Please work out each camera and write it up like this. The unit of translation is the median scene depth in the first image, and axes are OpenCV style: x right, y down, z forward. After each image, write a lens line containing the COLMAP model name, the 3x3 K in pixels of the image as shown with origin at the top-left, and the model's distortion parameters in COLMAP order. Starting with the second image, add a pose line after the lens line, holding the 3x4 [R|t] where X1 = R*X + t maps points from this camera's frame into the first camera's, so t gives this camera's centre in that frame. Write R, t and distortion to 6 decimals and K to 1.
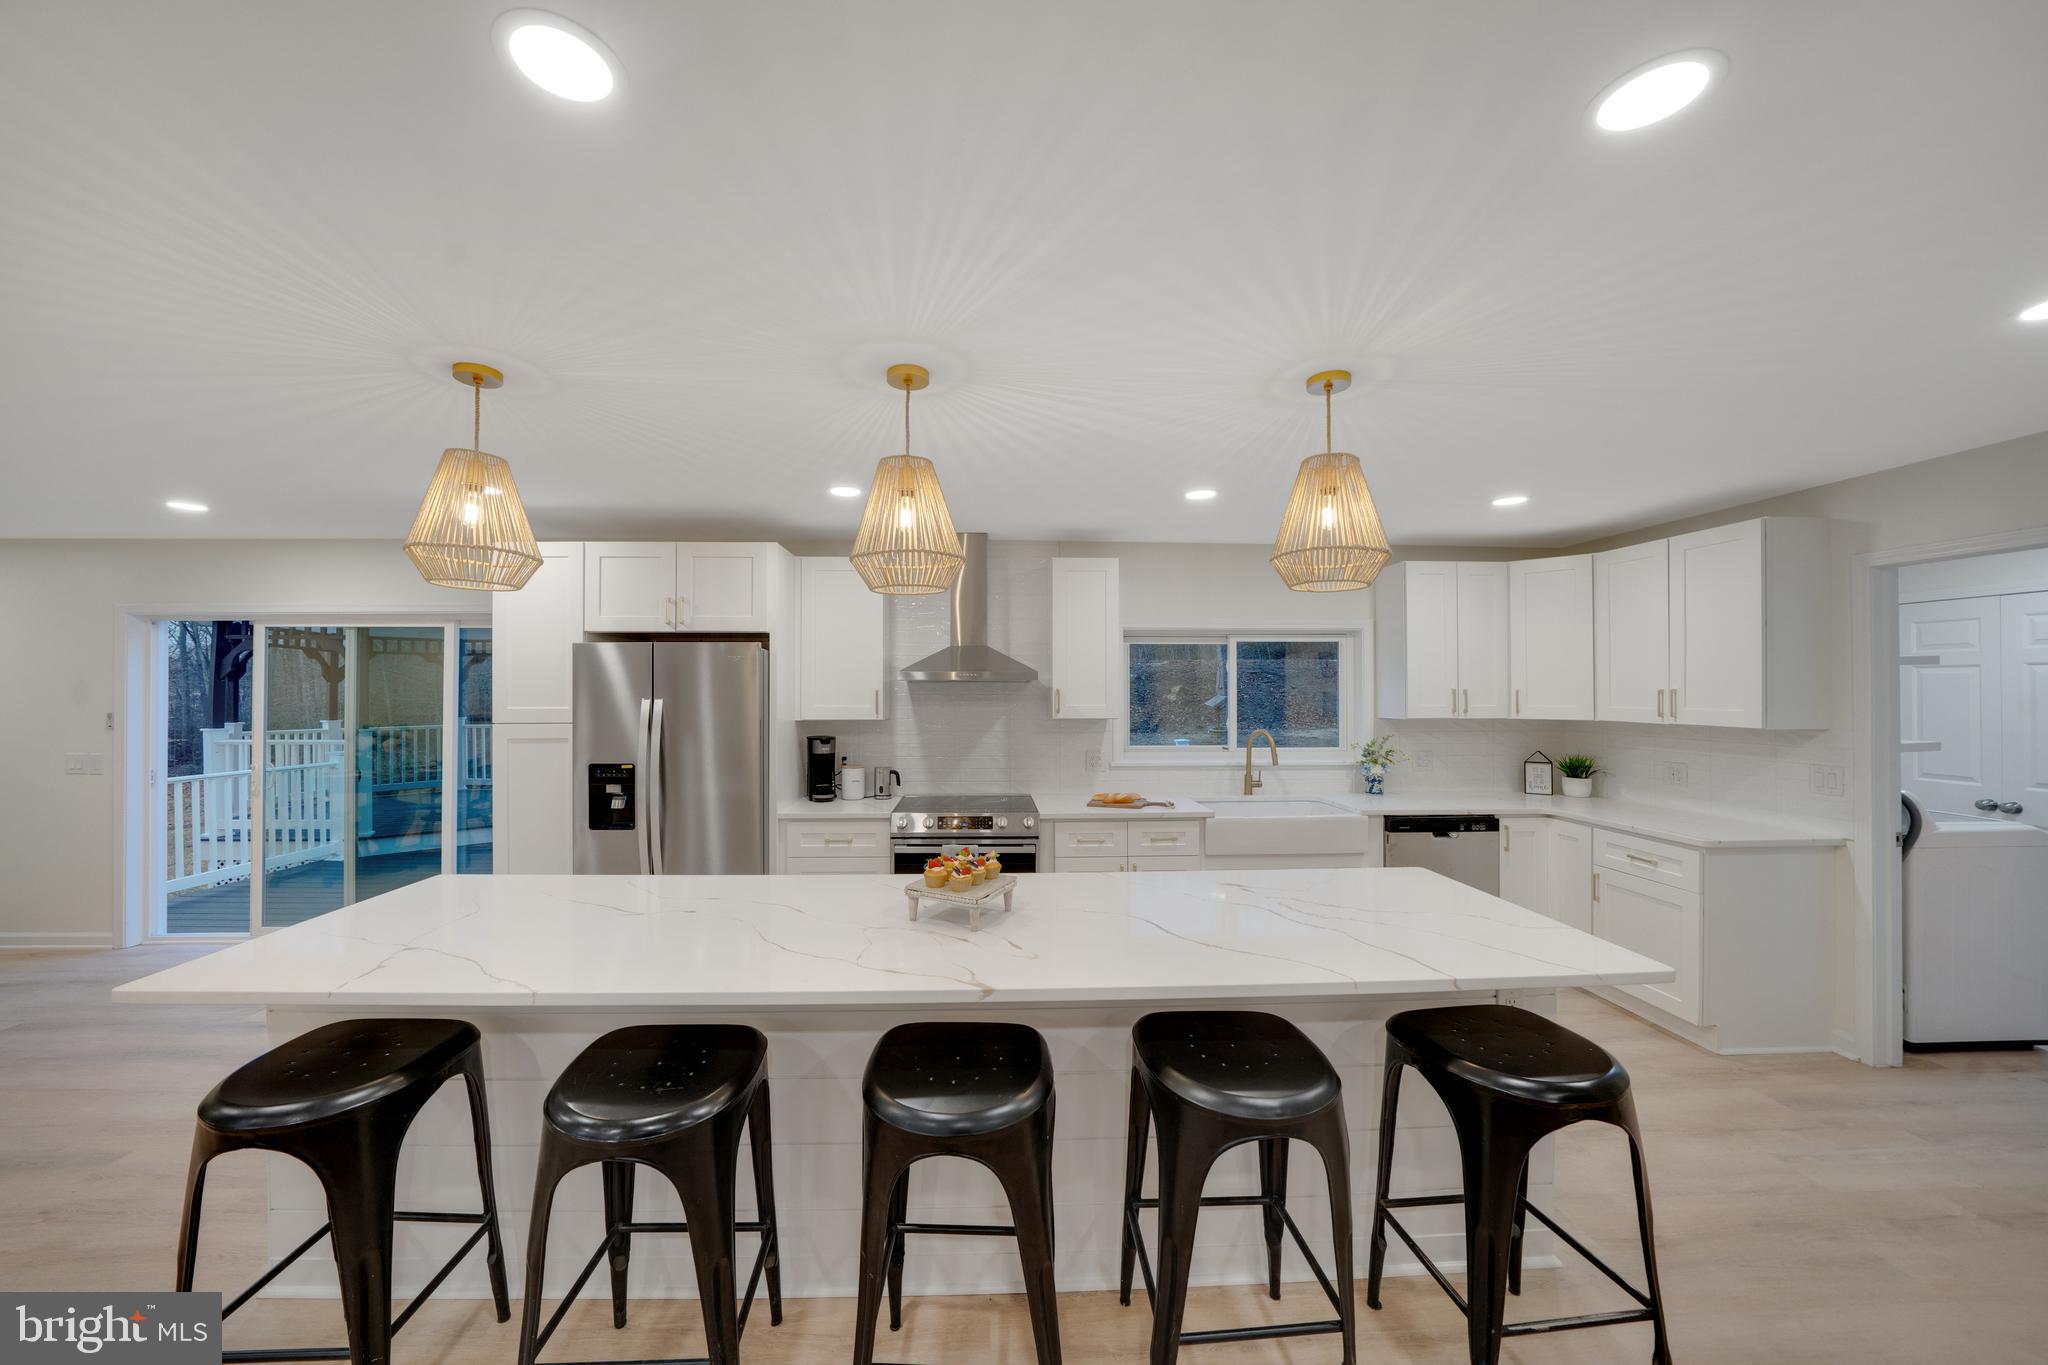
lens RADIAL K [[725.7, 0, 1027.1], [0, 725.7, 681.0], [0, 0, 1]] dist [-0.023266, -0.000020]
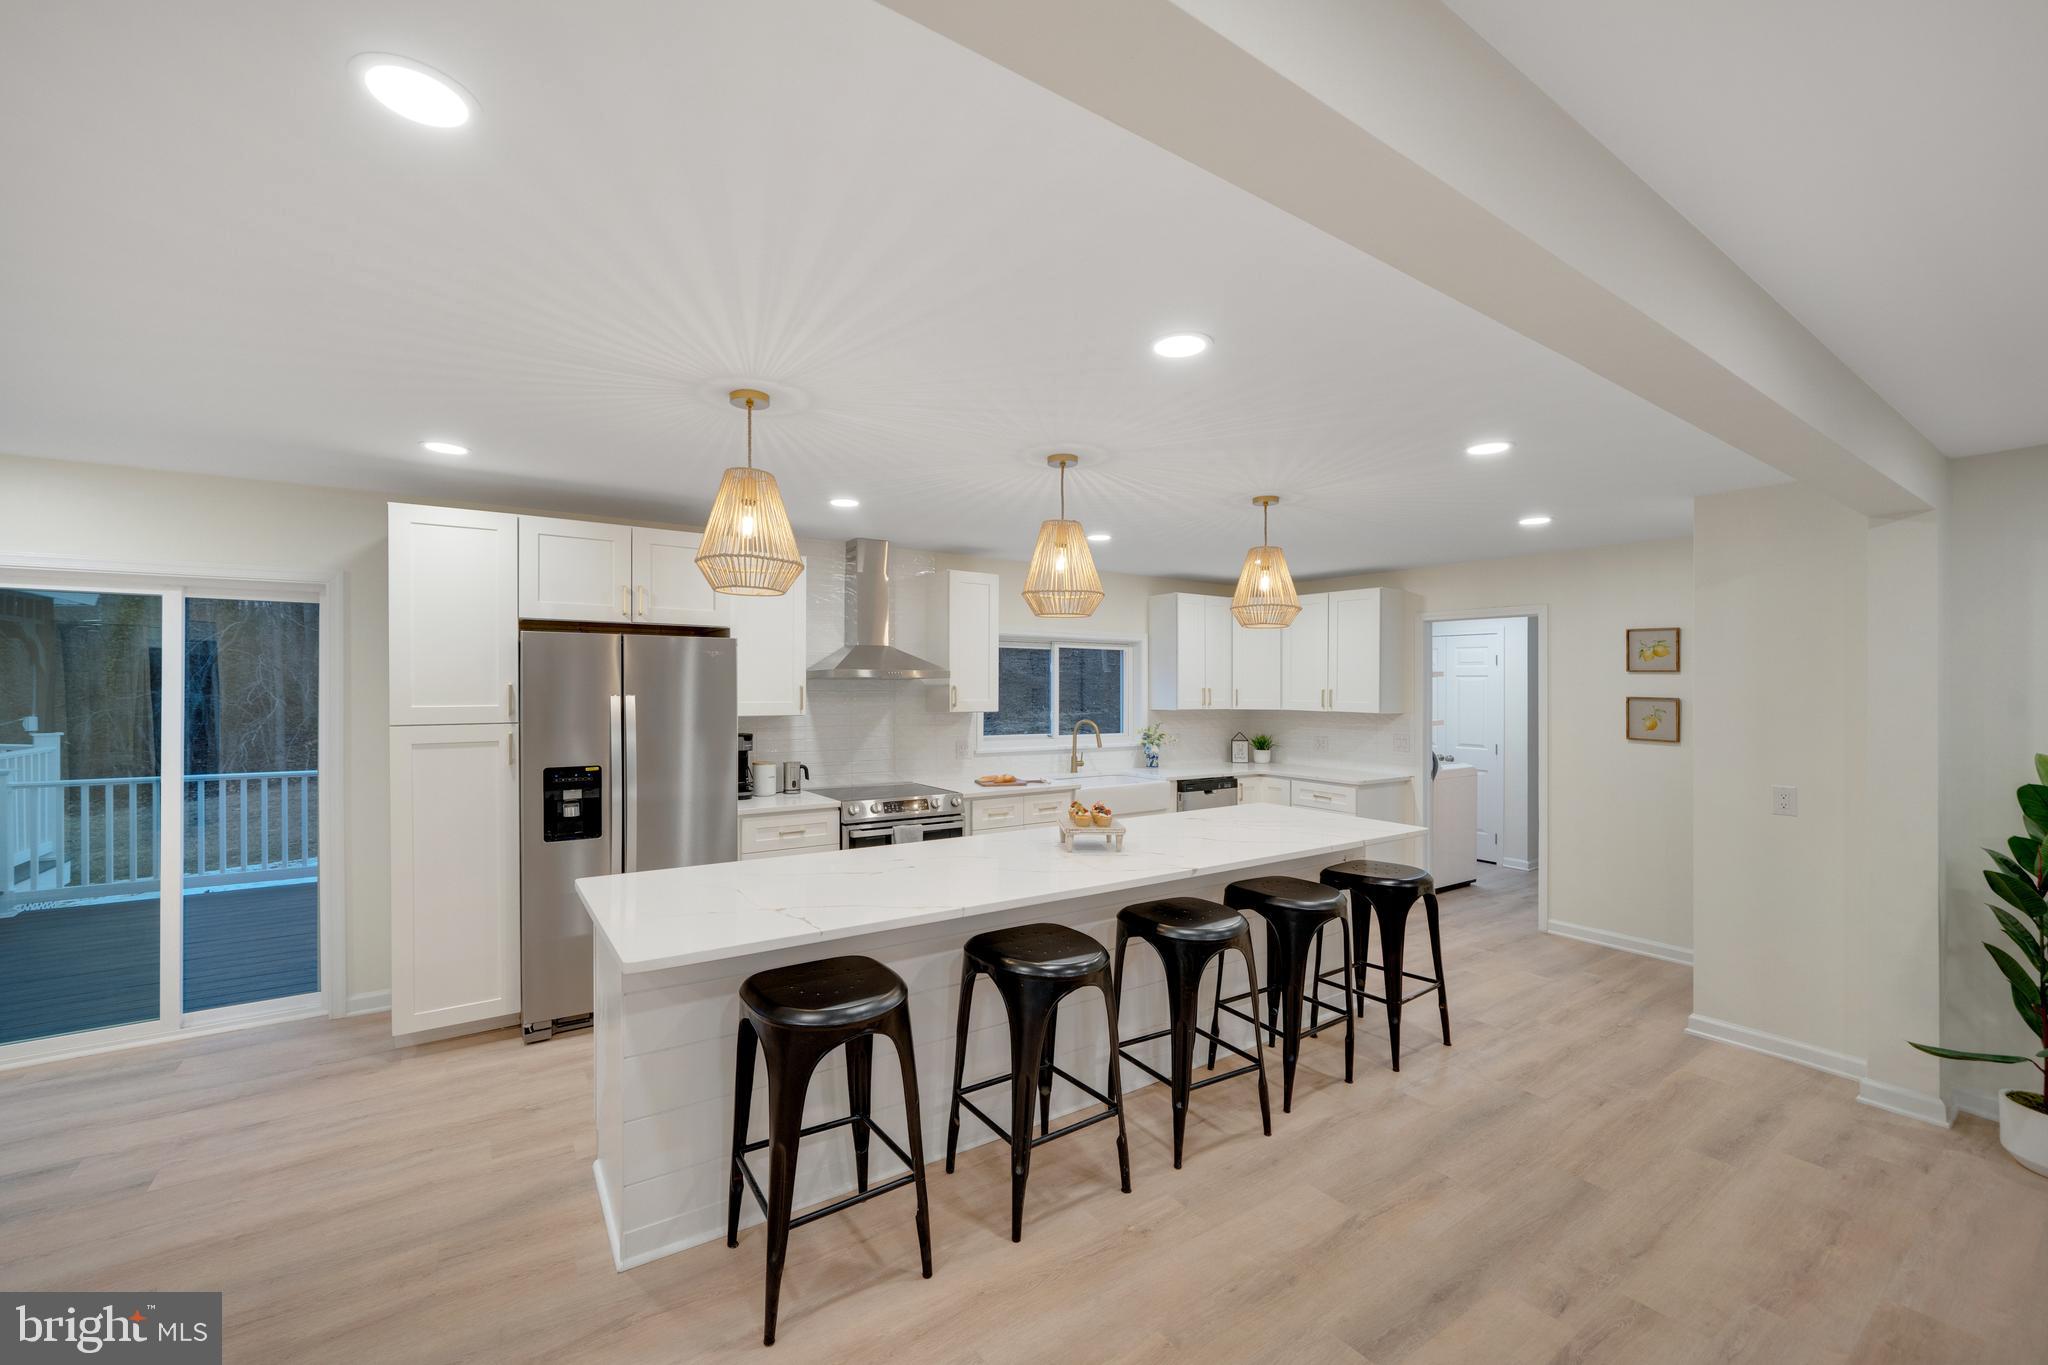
lens RADIAL K [[817.0, 0, 1033.3], [0, 817.0, 691.2], [0, 0, 1]] dist [-0.001533, 0.001288]
pose [[0.845254, 0.002326, 0.534359, -0.543641], [-0.012301, 0.999810, 0.015105, -0.002558], [-0.534223, -0.019340, 0.845122, -0.152269]]
